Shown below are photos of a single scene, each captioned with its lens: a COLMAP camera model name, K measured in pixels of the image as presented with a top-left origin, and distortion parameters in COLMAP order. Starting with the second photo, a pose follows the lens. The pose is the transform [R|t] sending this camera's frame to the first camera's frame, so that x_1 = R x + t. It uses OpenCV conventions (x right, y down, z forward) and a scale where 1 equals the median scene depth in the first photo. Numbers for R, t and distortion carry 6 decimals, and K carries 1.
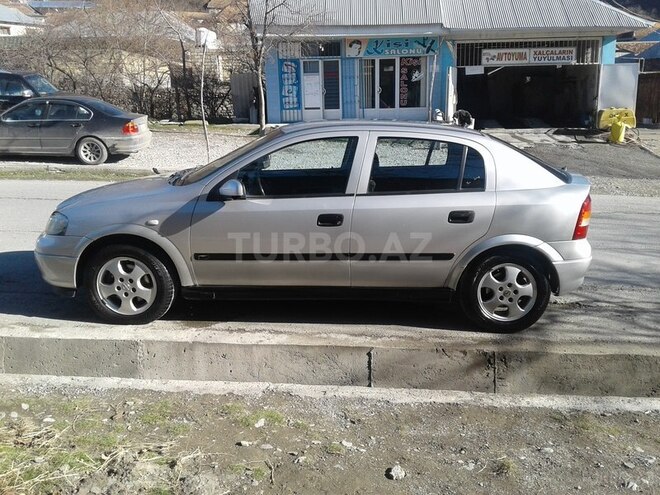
lens RADIAL K [[609.2, 0, 330.7], [0, 609.2, 250.5], [0, 0, 1]] dist [0.002890, 0.000000]
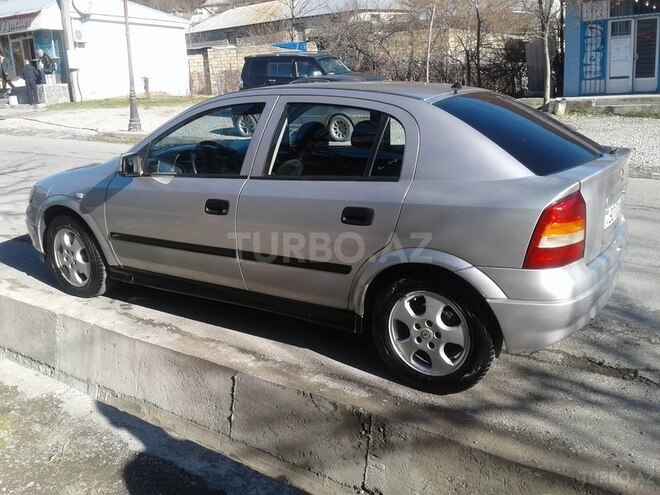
lens RADIAL K [[609.2, 0, 332.5], [0, 609.2, 243.9], [0, 0, 1]] dist [0.002890, 0.000000]
pose [[0.845577, 0.104896, -0.523446, 0.541930], [-0.091492, 0.994474, 0.051490, -0.054246], [0.525955, 0.004352, 0.850502, 0.371639]]
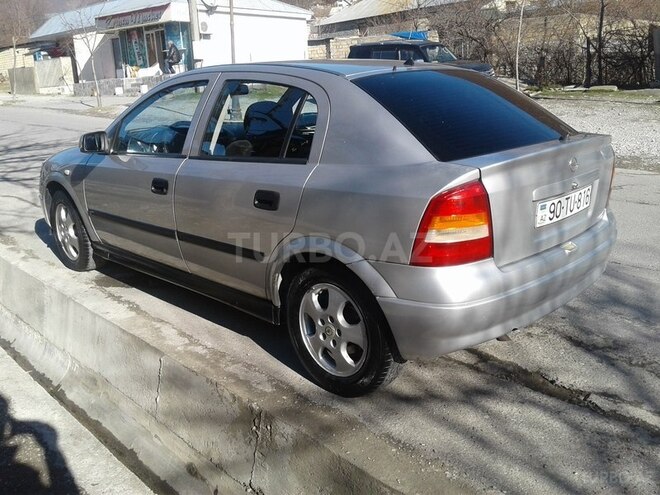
lens RADIAL K [[609.2, 0, 336.5], [0, 609.2, 249.9], [0, 0, 1]] dist [0.002890, 0.000000]
pose [[0.721258, 0.161898, -0.673481, 0.697725], [-0.132396, 0.986597, 0.095379, -0.071554], [0.679896, 0.020373, 0.733026, 0.545892]]
